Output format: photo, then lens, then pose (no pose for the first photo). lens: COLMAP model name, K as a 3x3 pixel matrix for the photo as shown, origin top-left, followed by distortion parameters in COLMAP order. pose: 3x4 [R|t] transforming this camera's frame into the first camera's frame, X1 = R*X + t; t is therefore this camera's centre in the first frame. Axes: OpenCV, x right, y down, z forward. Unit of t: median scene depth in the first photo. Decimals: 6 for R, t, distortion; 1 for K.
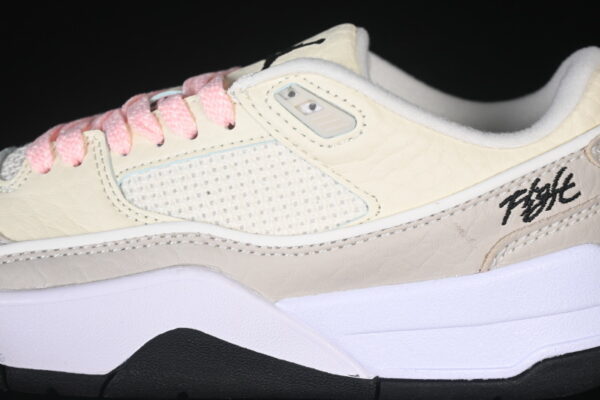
lens RADIAL K [[1681.0, 0, 300.3], [0, 1681.0, 199.9], [0, 0, 1]] dist [-0.108587, 0.000000]
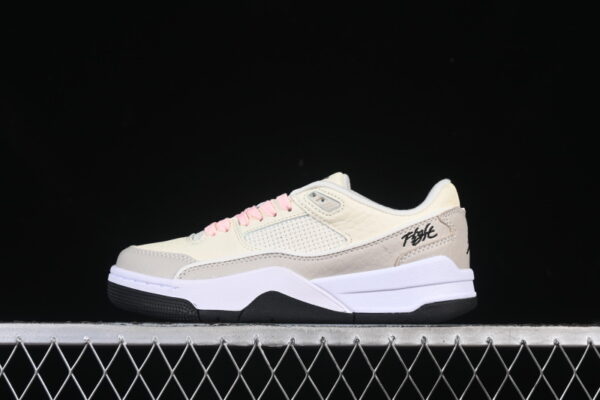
lens RADIAL K [[1681.0, 0, 301.2], [0, 1681.0, 196.7], [0, 0, 1]] dist [-0.108587, 0.000000]
pose [[0.997914, -0.035721, -0.053782, 0.106175], [0.023714, 0.977569, -0.209277, 0.445215], [0.060051, 0.207565, 0.976376, -1.375129]]
